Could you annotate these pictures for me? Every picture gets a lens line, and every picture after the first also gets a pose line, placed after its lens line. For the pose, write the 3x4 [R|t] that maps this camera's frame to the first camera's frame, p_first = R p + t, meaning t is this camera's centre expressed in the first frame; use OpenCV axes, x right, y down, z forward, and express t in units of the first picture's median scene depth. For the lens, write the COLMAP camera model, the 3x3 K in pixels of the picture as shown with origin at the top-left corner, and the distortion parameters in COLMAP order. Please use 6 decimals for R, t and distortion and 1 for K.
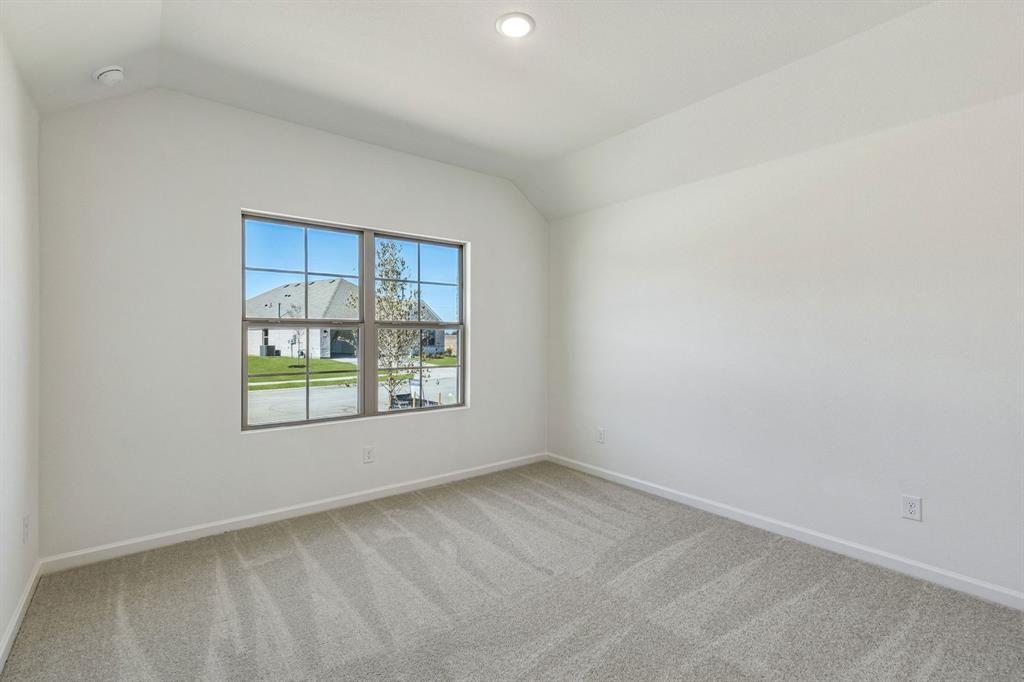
lens RADIAL K [[467.5, 0, 507.3], [0, 467.5, 339.0], [0, 0, 1]] dist [0.001789, -0.000069]
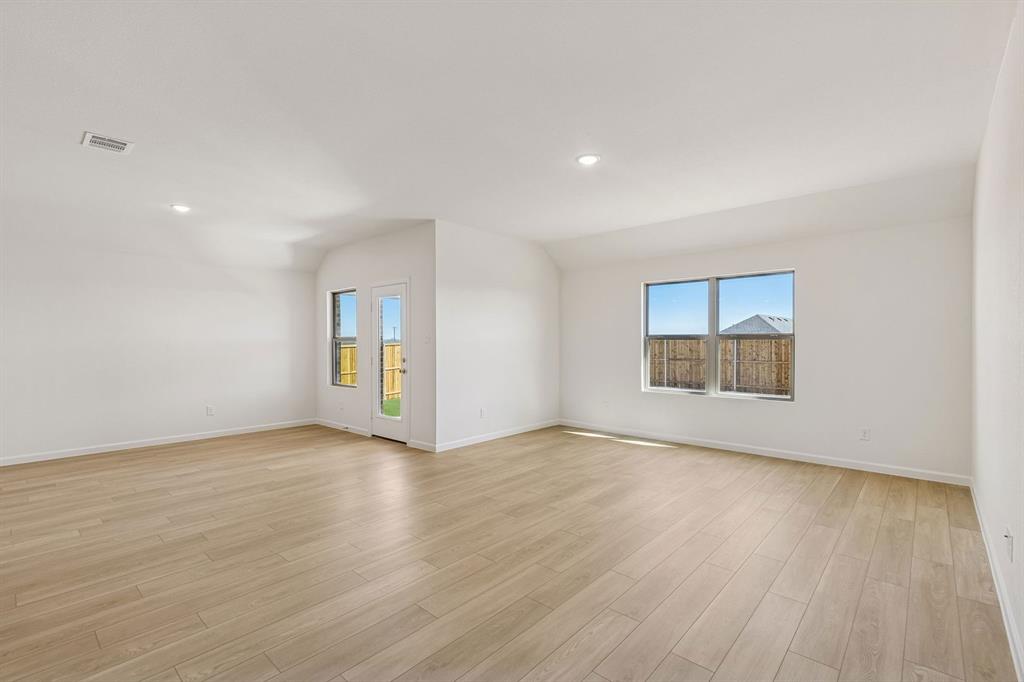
lens RADIAL K [[467.5, 0, 507.3], [0, 467.5, 340.6], [0, 0, 1]] dist [0.001789, -0.000069]
pose [[0.160513, -0.005201, -0.987020, 1.156027], [-0.010859, 0.999916, -0.007035, -0.000971], [0.986974, 0.011847, 0.160444, 0.064284]]
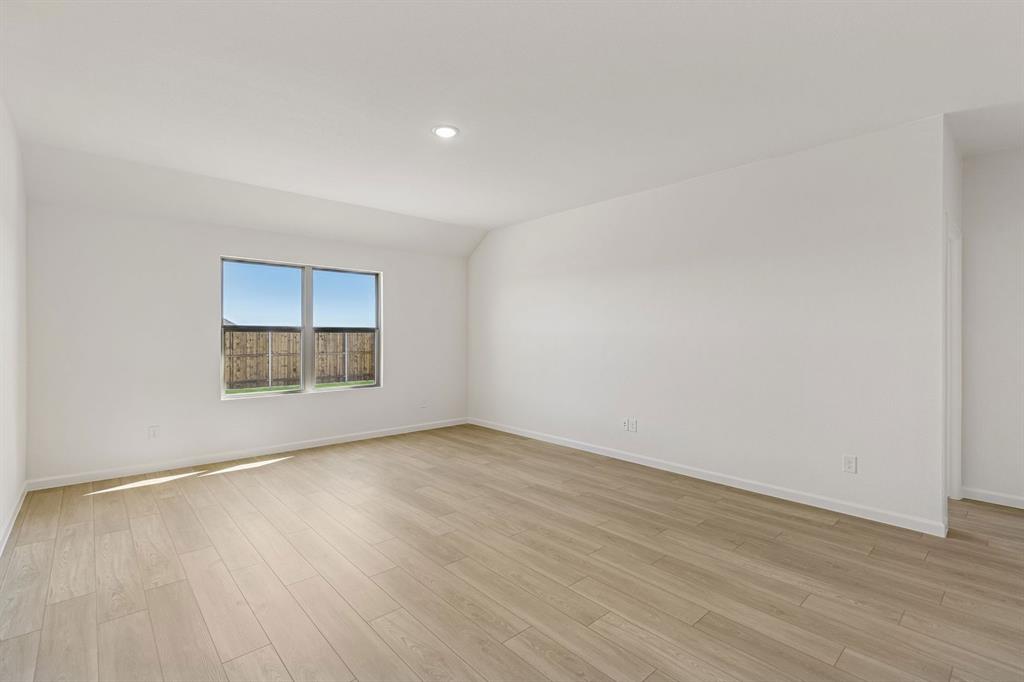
lens RADIAL K [[467.5, 0, 506.1], [0, 467.5, 335.4], [0, 0, 1]] dist [0.001789, -0.000069]
pose [[0.998173, -0.001976, 0.060388, 0.239234], [0.002757, 0.999913, -0.012862, 0.008177], [-0.060357, 0.013005, 0.998092, -0.513284]]
